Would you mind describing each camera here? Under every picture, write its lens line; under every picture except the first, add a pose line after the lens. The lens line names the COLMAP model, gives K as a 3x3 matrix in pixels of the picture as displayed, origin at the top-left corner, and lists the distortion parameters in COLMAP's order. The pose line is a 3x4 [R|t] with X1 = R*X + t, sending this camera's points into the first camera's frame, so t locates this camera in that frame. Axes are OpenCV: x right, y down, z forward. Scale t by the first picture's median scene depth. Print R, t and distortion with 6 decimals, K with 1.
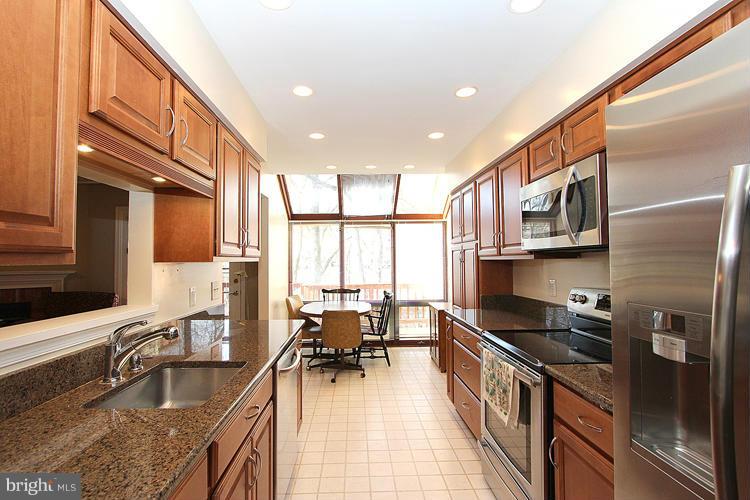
lens RADIAL K [[365.7, 0, 371.2], [0, 365.7, 250.6], [0, 0, 1]] dist [-0.000646, -0.000029]
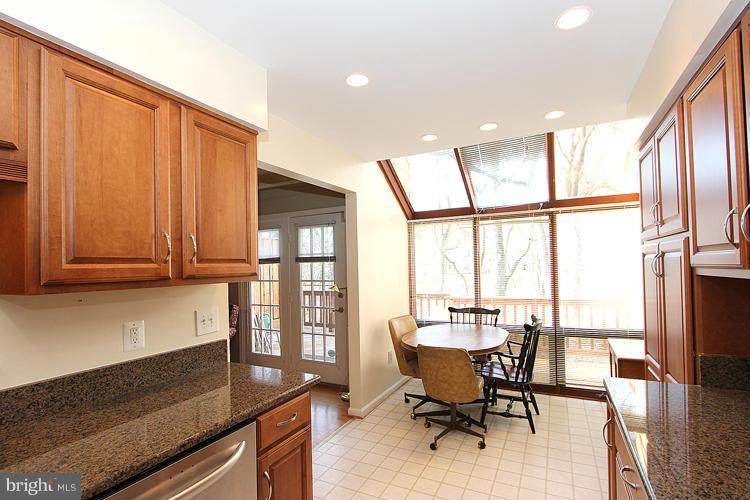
lens RADIAL K [[373.9, 0, 373.6], [0, 373.9, 265.0], [0, 0, 1]] dist [-0.000994, 0.000187]
pose [[0.884080, -0.012956, -0.467157, 0.094873], [0.026389, 0.999405, 0.022223, -0.004389], [0.466591, -0.031975, 0.883895, 0.241267]]
